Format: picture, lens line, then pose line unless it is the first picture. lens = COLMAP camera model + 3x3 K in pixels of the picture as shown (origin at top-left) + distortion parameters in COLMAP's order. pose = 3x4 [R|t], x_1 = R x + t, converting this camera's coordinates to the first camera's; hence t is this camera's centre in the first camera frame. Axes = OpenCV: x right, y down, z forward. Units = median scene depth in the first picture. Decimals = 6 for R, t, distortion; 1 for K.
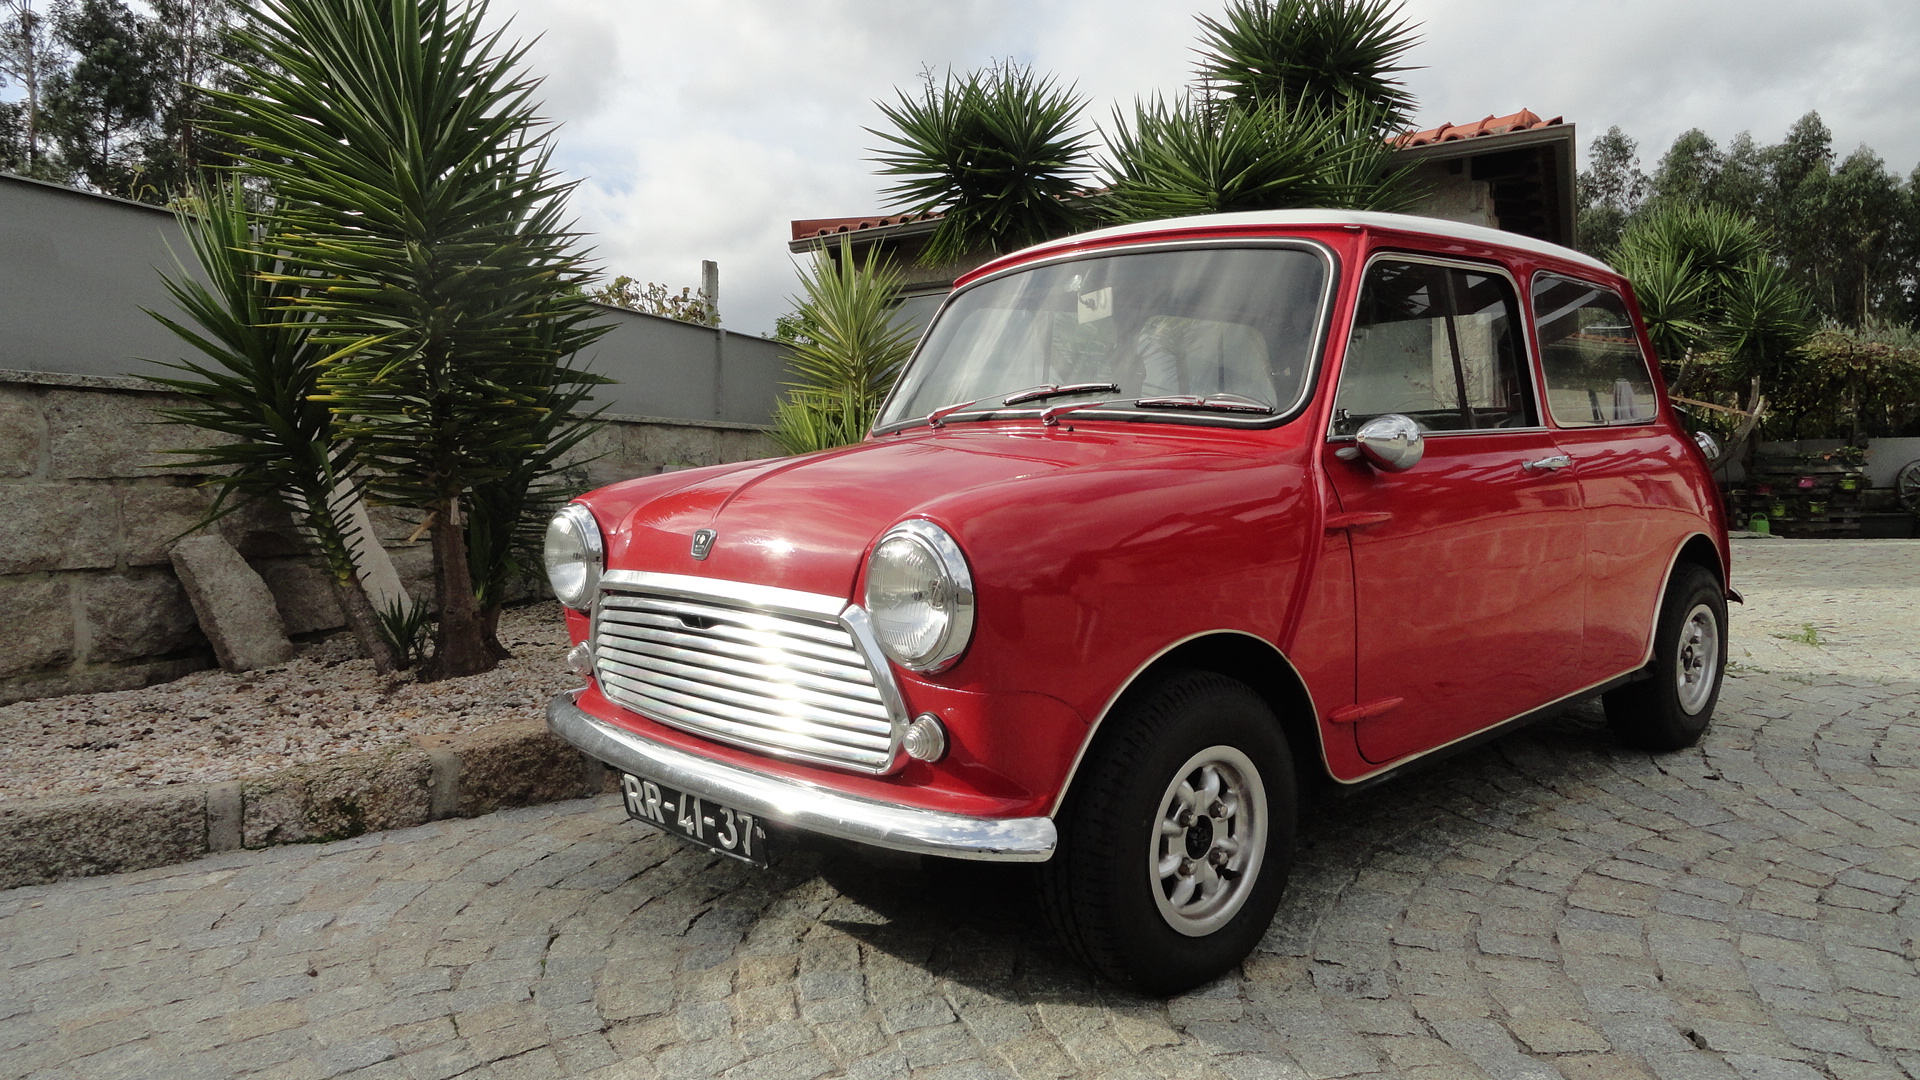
lens RADIAL K [[1329.7, 0, 961.1], [0, 1329.7, 535.4], [0, 0, 1]] dist [-0.003531, 0.010814]
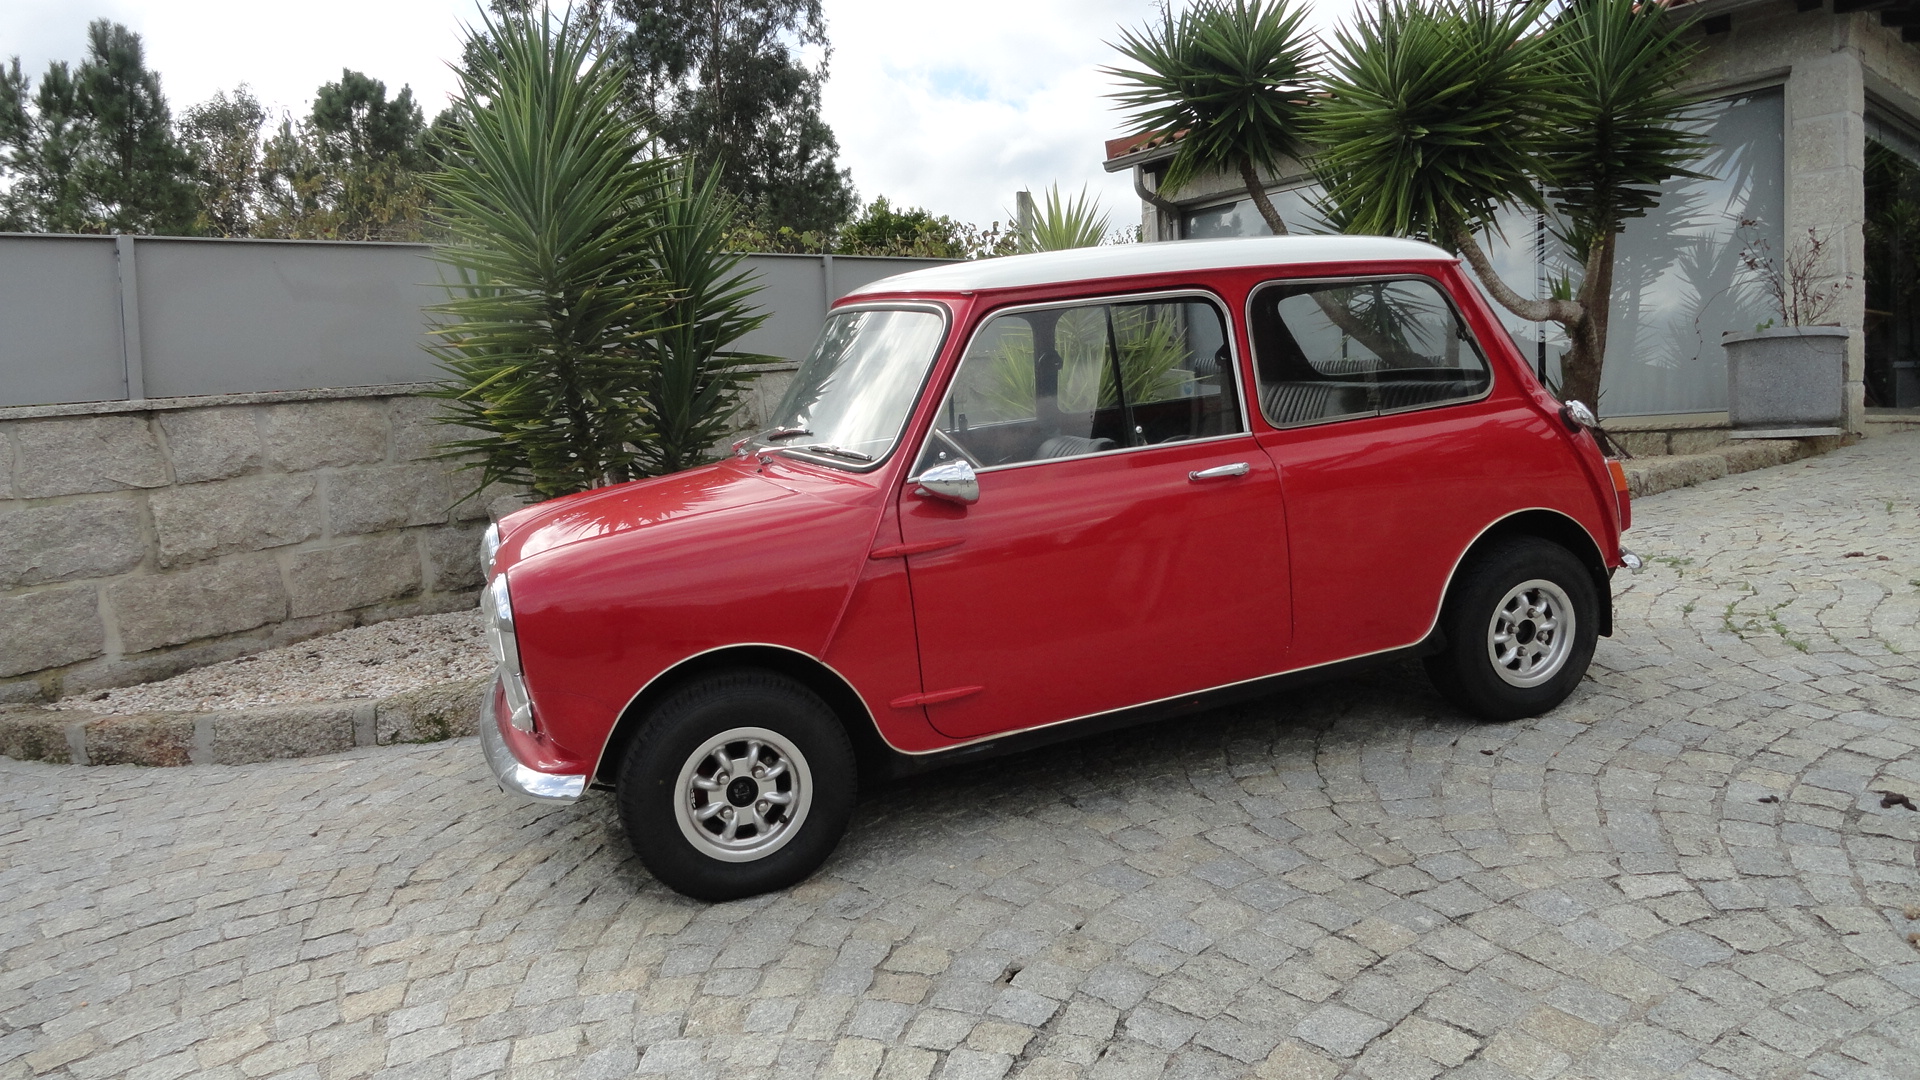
lens RADIAL K [[1344.5, 0, 986.9], [0, 1344.5, 531.4], [0, 0, 1]] dist [0.003934, 0.001383]
pose [[0.925786, -0.004951, -0.378016, 0.665397], [0.041287, 0.995257, 0.088079, -0.108507], [0.375787, -0.097150, 0.921600, -0.116038]]
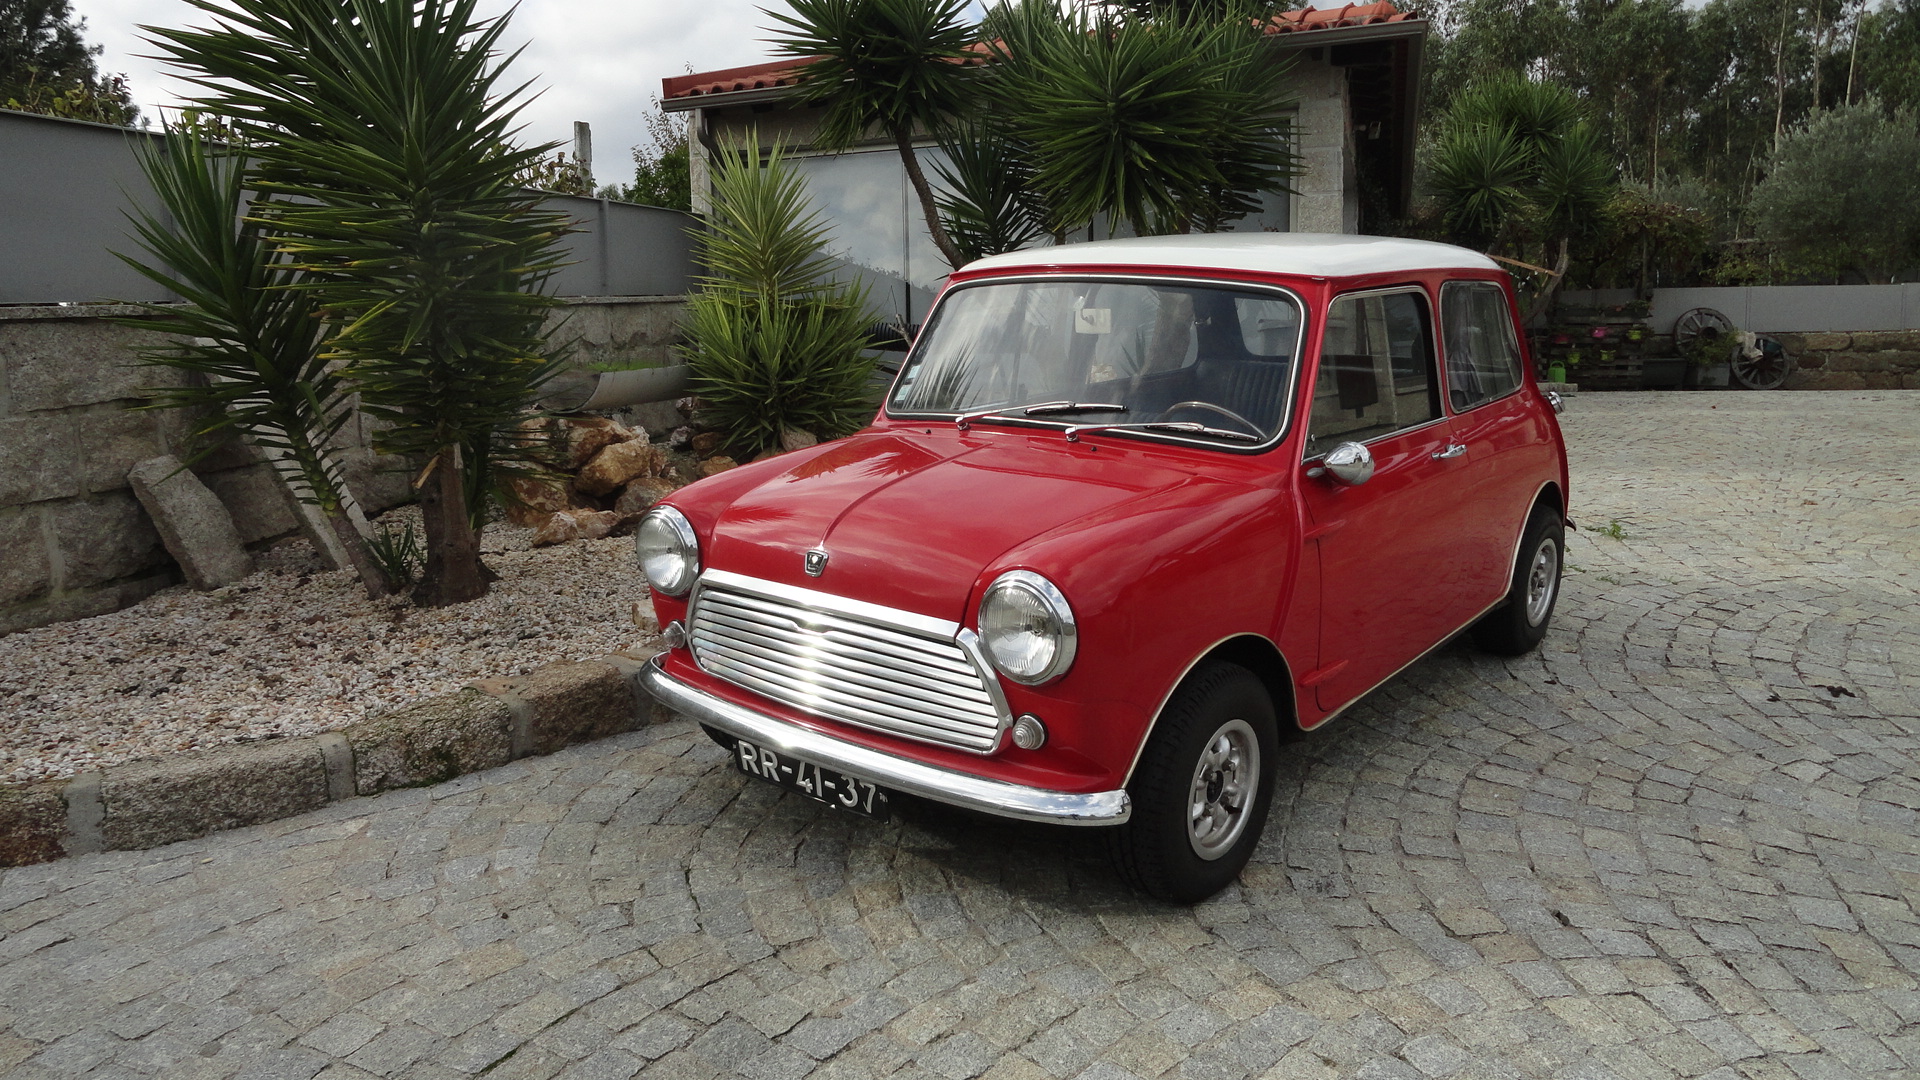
lens RADIAL K [[1340.3, 0, 958.4], [0, 1340.3, 535.2], [0, 0, 1]] dist [0.003064, 0.005686]
pose [[0.991112, -0.019179, 0.131641, -0.172981], [0.000643, 0.990232, 0.139429, -0.146490], [-0.133029, -0.138105, 0.981443, -0.171893]]
